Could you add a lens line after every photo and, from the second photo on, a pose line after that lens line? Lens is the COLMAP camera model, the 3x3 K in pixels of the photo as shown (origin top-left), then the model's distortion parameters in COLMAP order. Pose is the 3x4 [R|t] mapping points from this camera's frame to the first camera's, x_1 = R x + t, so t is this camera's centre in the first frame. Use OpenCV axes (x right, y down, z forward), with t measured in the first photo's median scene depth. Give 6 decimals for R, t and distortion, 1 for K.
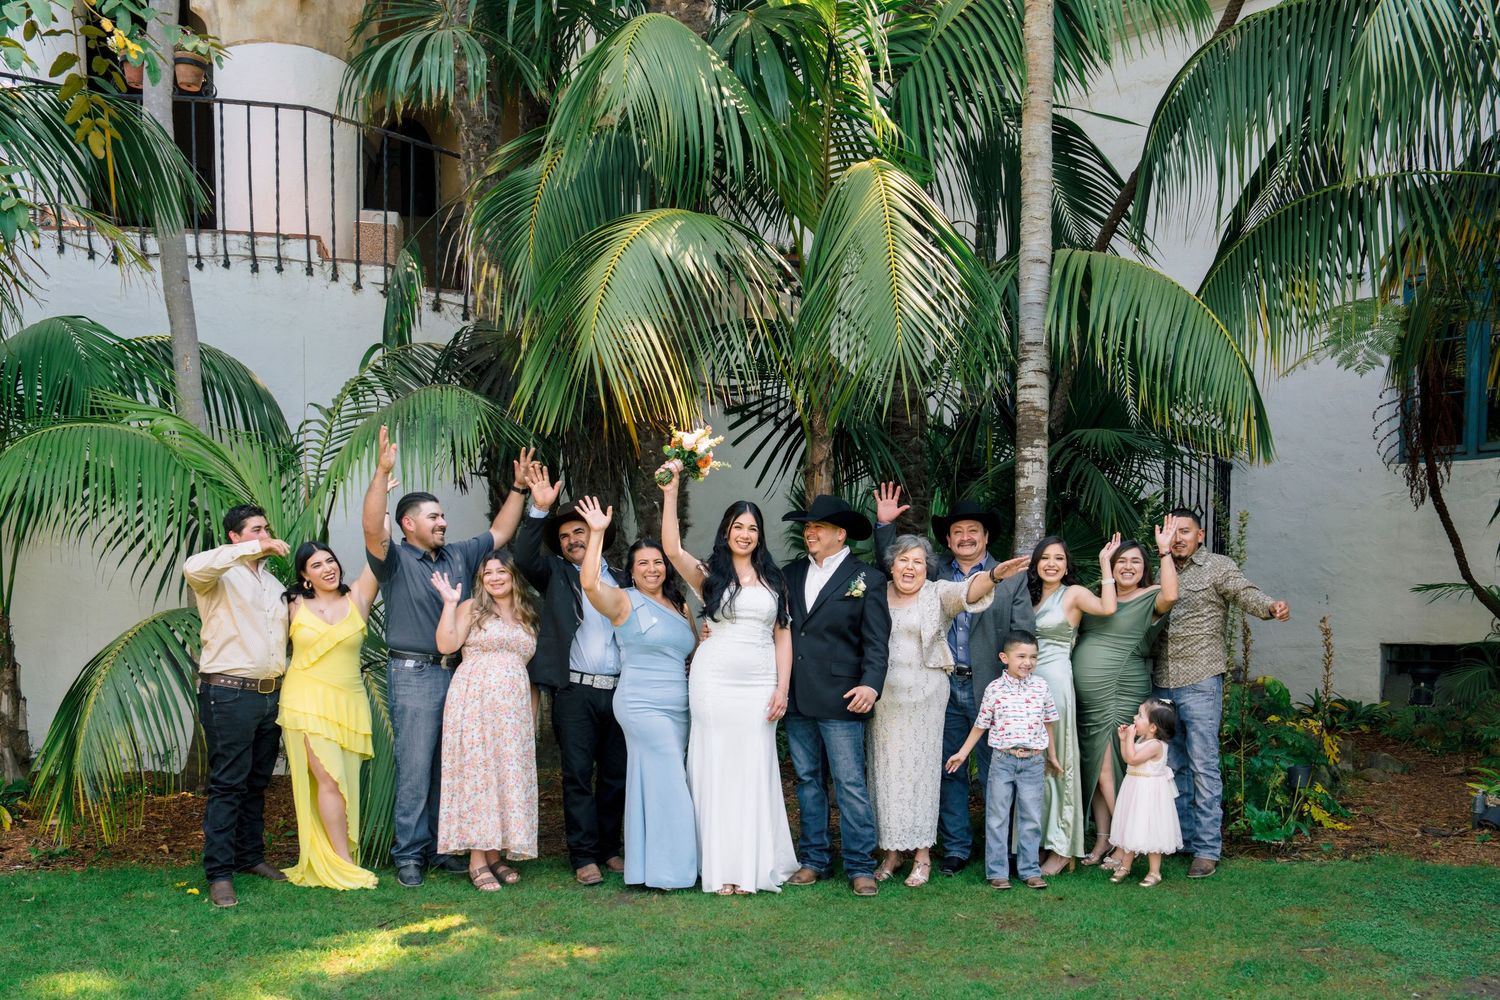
lens RADIAL K [[1252.1, 0, 734.3], [0, 1252.1, 672.8], [0, 0, 1]] dist [-0.047348, -0.011206]
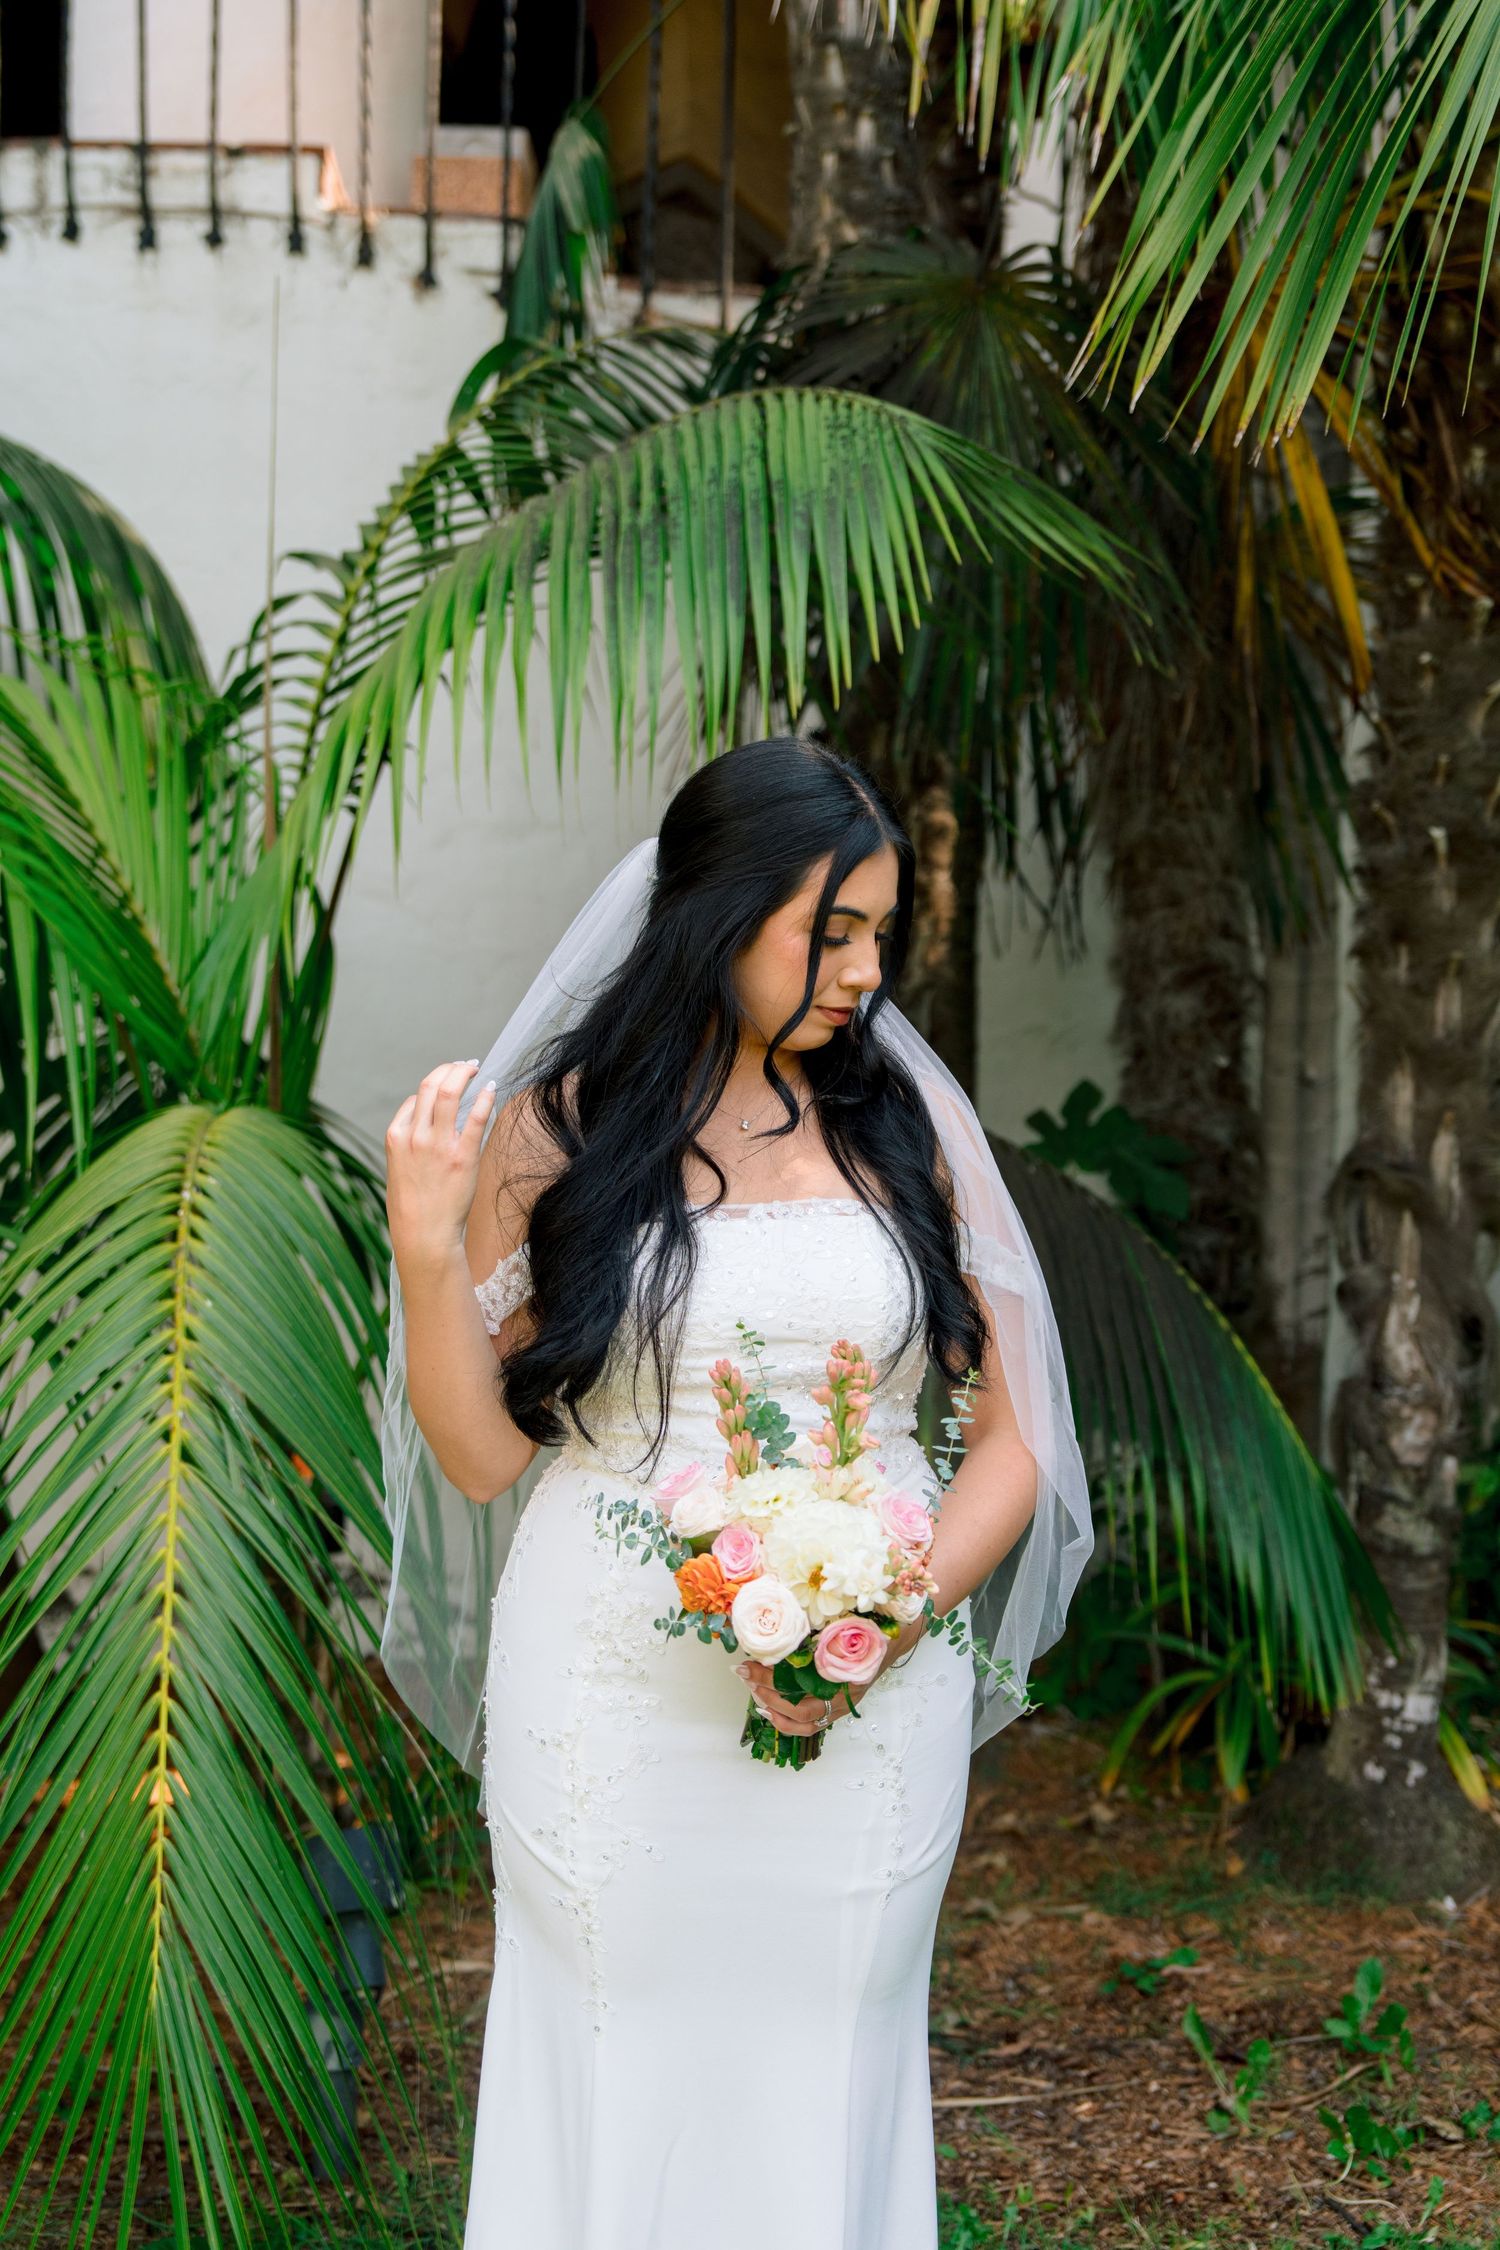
lens RADIAL K [[2562.9, 0, 816.2], [0, 2562.9, 1148.1], [0, 0, 1]] dist [-0.003226, 0.000000]
pose [[0.991583, 0.001352, -0.129466, -0.126100], [-0.008992, 0.998250, -0.058444, -0.026667], [0.129160, 0.059117, 0.989860, 0.389442]]
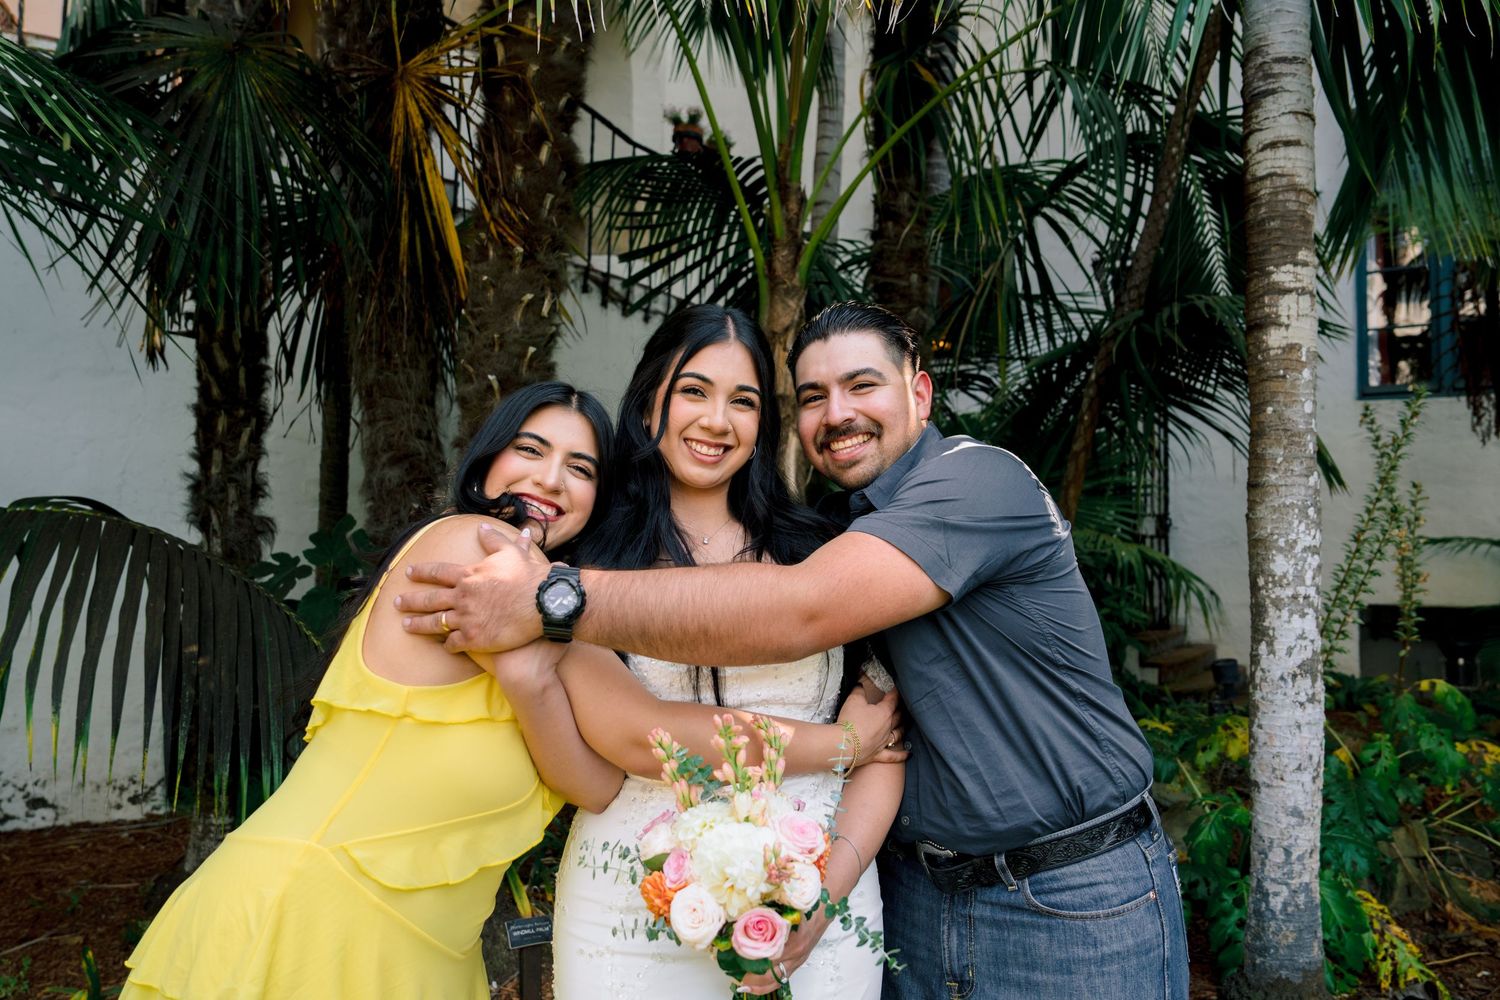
lens RADIAL K [[1027.6, 0, 748.9], [0, 1027.6, 492.5], [0, 0, 1]] dist [-0.101028, 0.051605]
pose [[0.986550, 0.018397, 0.162423, -0.026304], [-0.001105, 0.994375, -0.105914, -0.044443], [-0.163458, 0.104310, 0.981020, 0.566245]]
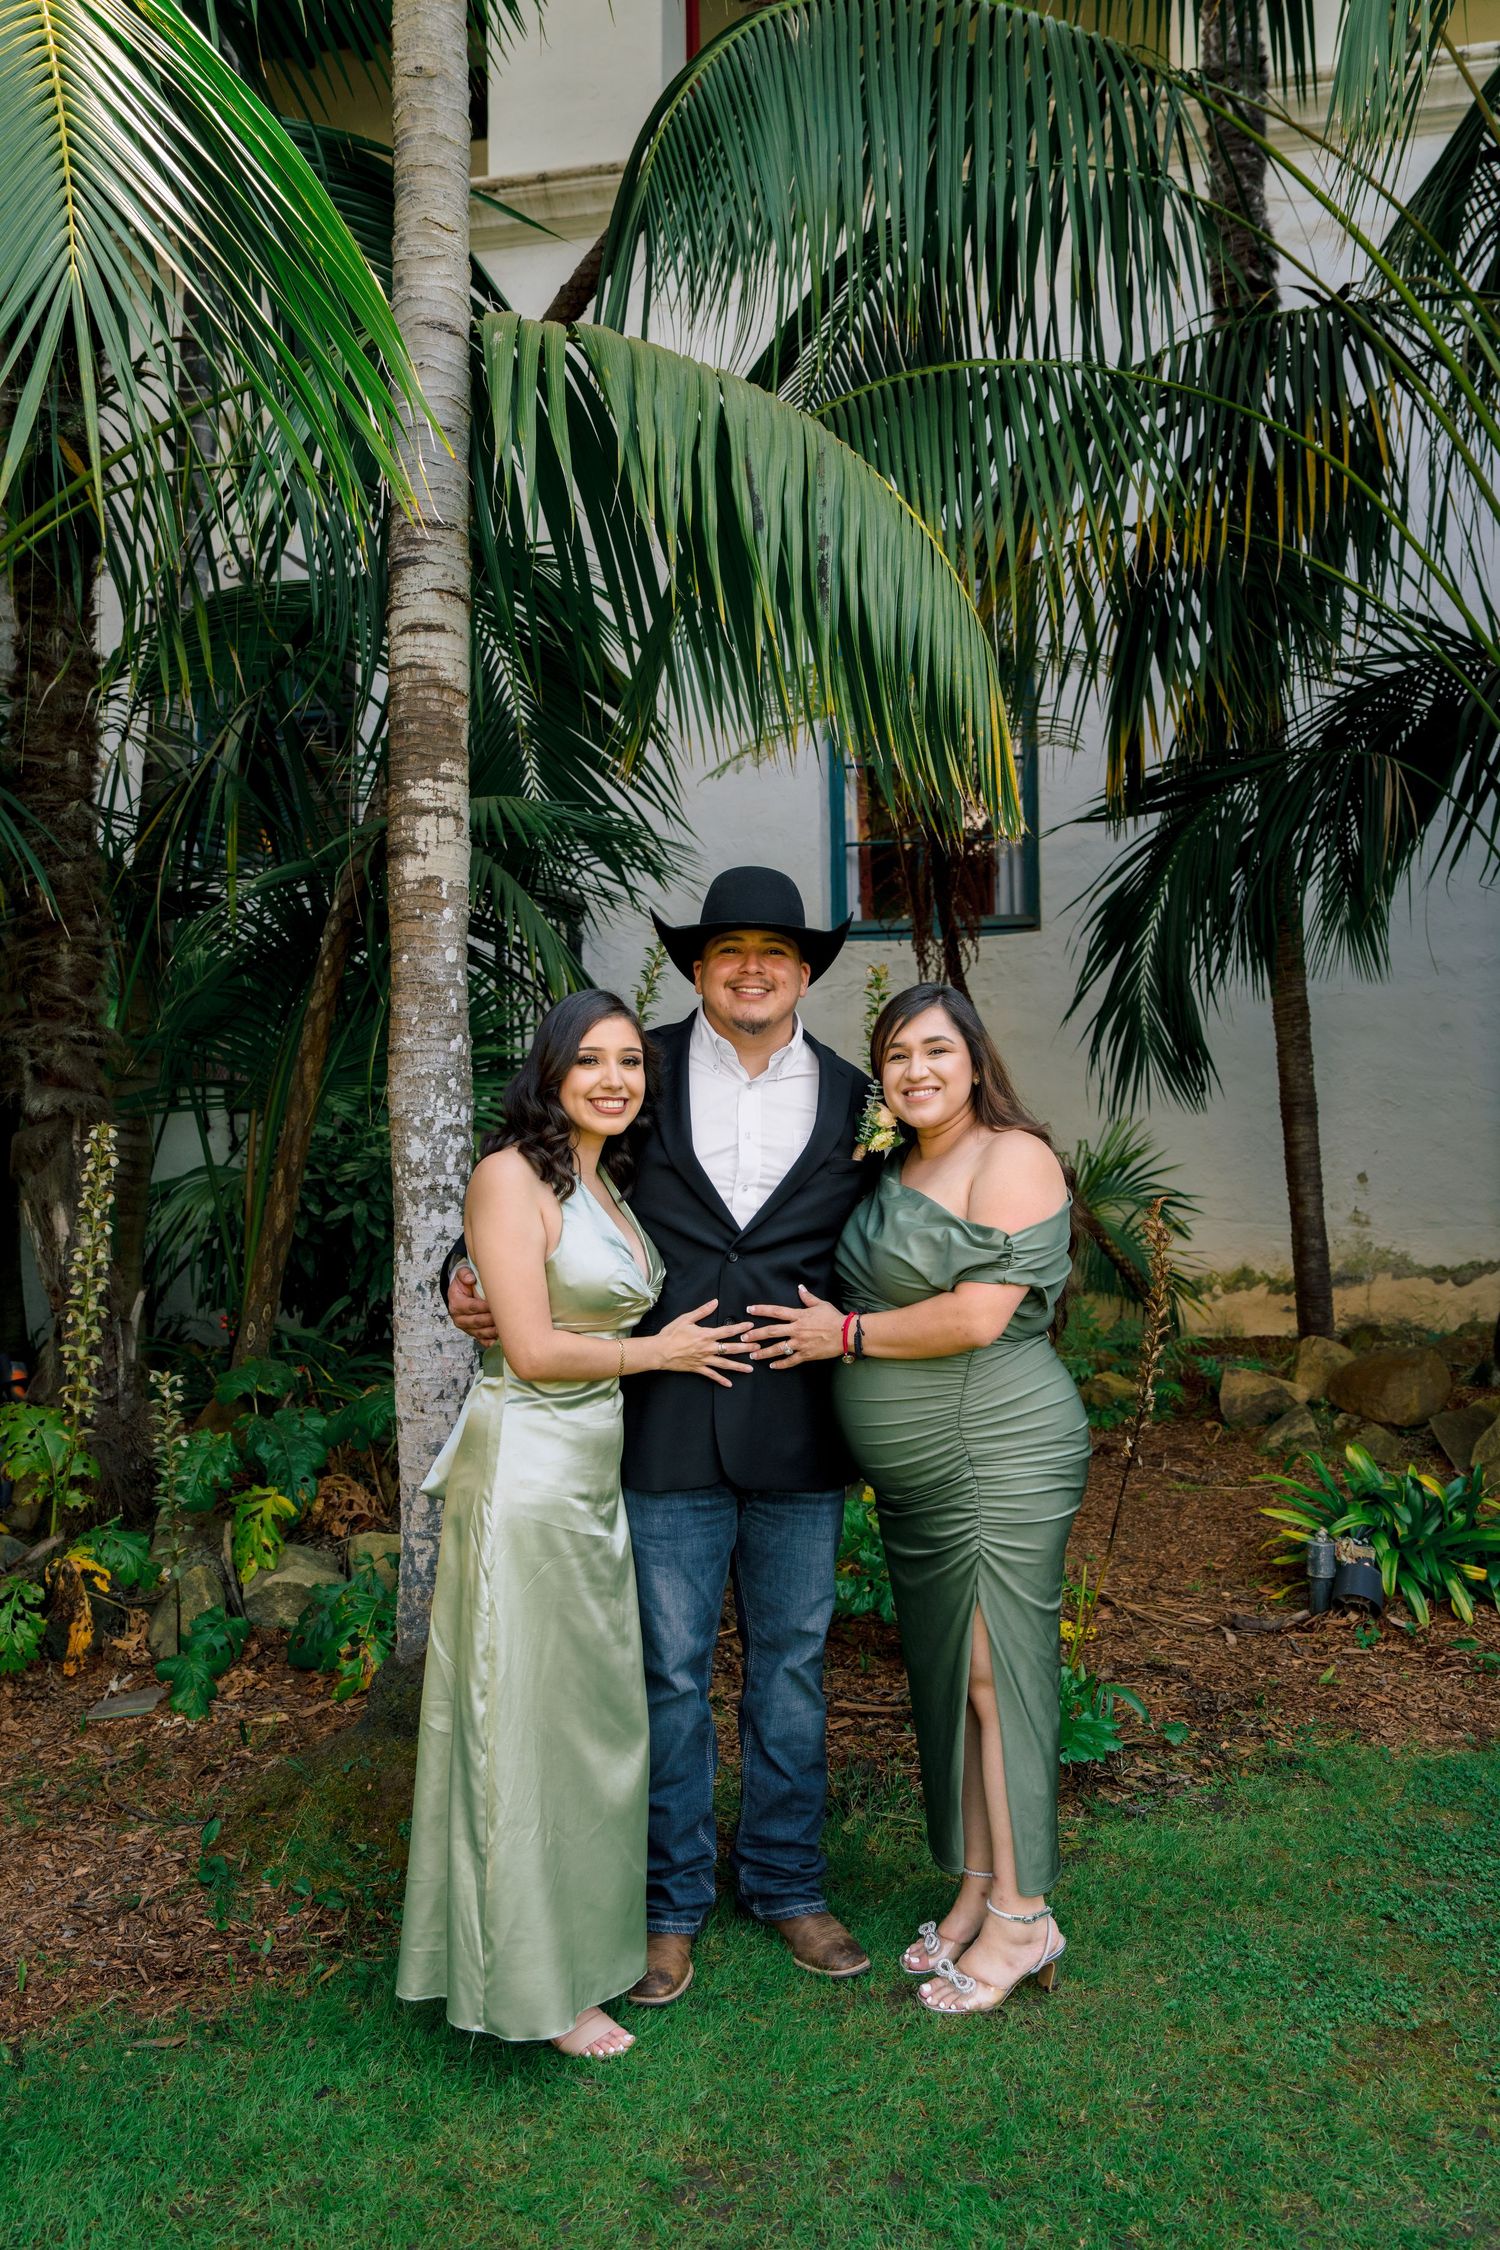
lens RADIAL K [[1640.6, 0, 763.4], [0, 1640.6, 1127.5], [0, 0, 1]] dist [-0.096509, 0.053161]
pose [[0.830317, -0.009733, 0.557207, 0.032960], [0.054904, 0.996412, -0.064411, -0.028567], [-0.554581, 0.084075, 0.827872, 0.450738]]
